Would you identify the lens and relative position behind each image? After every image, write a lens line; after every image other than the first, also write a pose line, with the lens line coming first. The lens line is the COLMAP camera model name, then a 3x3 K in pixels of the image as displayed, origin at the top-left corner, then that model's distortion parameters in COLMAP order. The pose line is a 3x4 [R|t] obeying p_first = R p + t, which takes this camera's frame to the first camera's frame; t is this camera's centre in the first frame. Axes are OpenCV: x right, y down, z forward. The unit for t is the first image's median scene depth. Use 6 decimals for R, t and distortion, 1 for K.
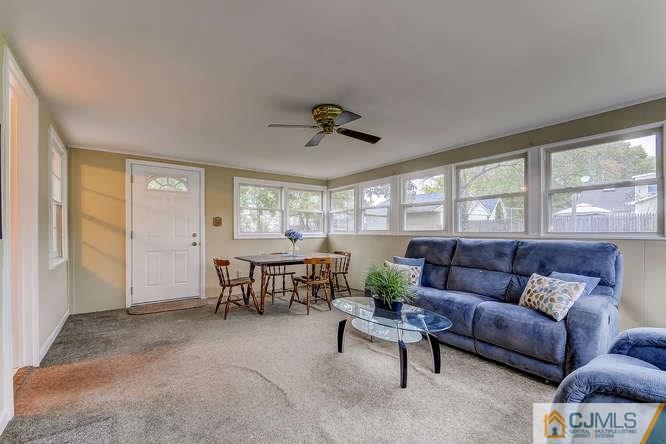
lens RADIAL K [[303.0, 0, 335.5], [0, 303.0, 230.9], [0, 0, 1]] dist [0.000262, -0.000259]
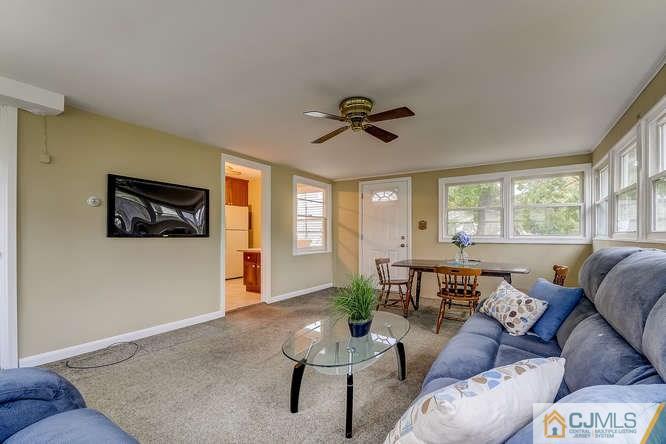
lens RADIAL K [[303.0, 0, 335.5], [0, 303.0, 230.9], [0, 0, 1]] dist [0.000262, -0.000259]
pose [[0.331767, -0.011963, -0.943286, 0.534353], [-0.000837, 0.999915, -0.012976, 0.003508], [0.943361, 0.005094, 0.331728, 0.403350]]
